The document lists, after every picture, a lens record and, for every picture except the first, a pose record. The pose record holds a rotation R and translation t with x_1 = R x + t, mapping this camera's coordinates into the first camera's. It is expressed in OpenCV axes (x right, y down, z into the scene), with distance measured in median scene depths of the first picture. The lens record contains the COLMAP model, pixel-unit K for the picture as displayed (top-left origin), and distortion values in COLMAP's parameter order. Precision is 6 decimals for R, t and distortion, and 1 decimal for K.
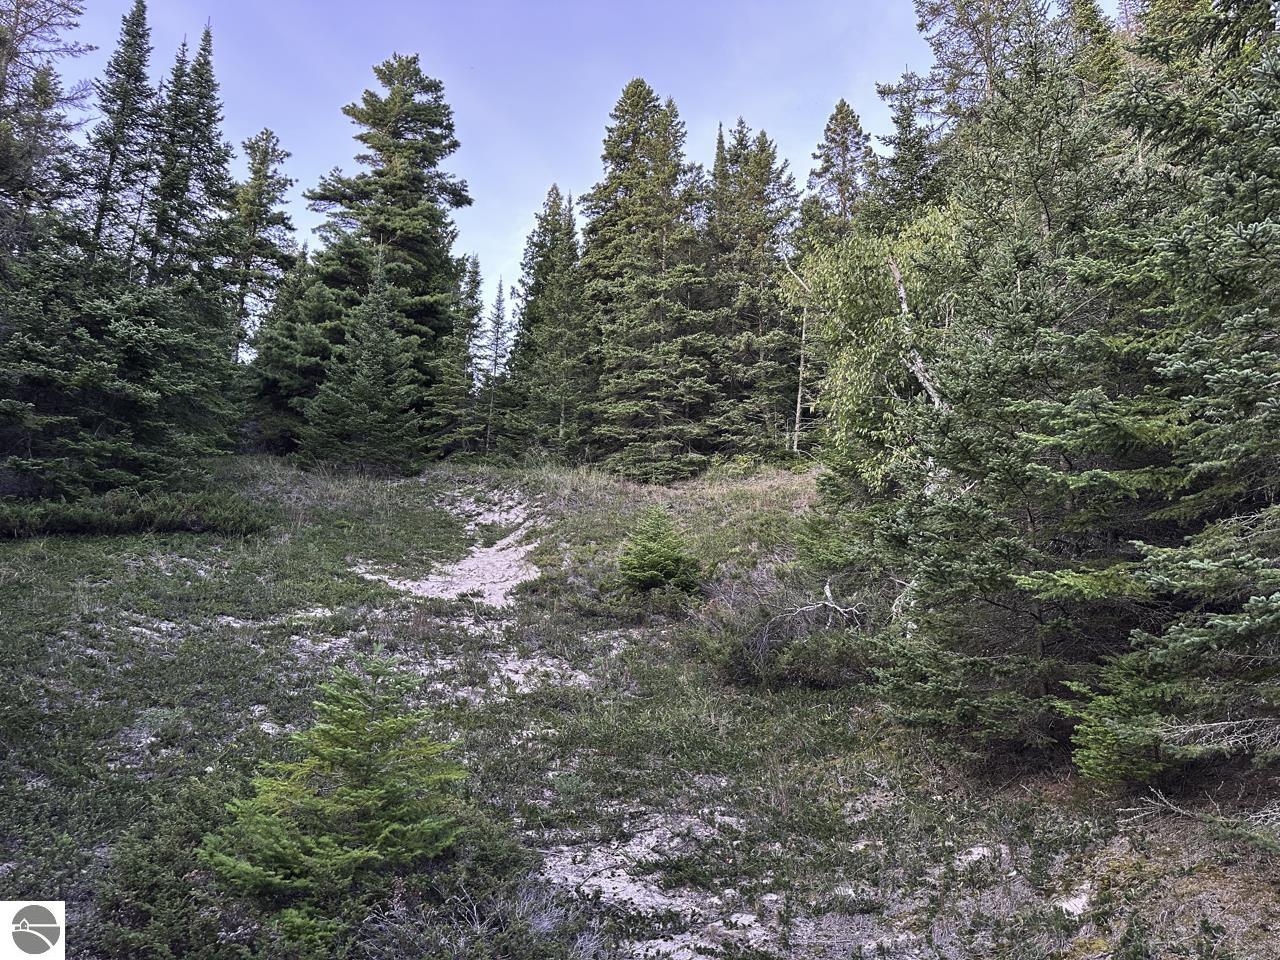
lens RADIAL K [[905.8, 0, 640.0], [0, 905.8, 480.0], [0, 0, 1]] dist [0.093282, -0.084213]
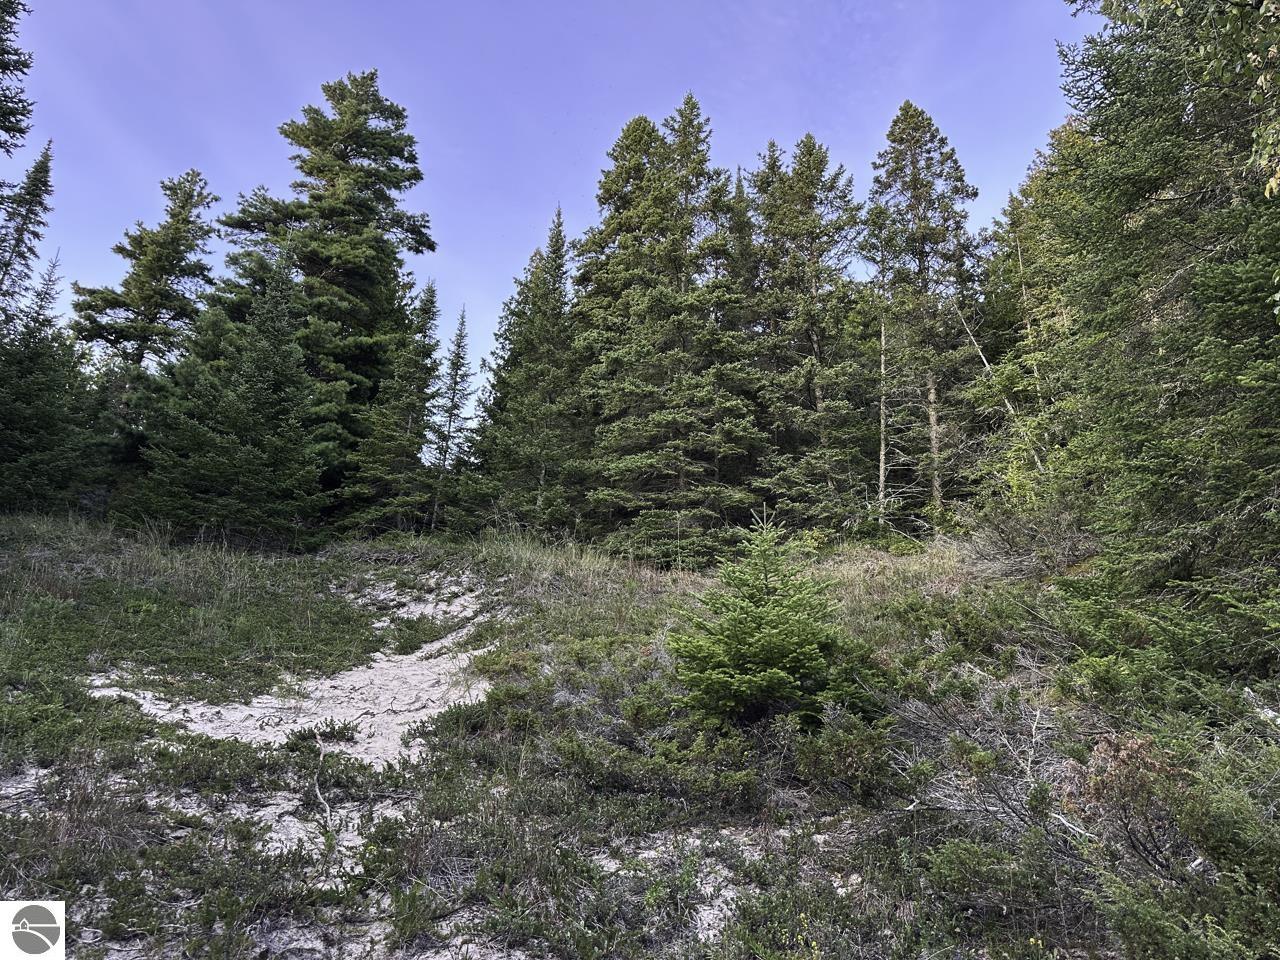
lens RADIAL K [[905.8, 0, 640.0], [0, 905.8, 480.0], [0, 0, 1]] dist [0.093282, -0.084213]
pose [[0.999555, 0.013589, 0.026537, -0.028707], [-0.009059, 0.986435, -0.163902, 0.043795], [-0.028404, 0.163589, 0.986120, 0.312132]]
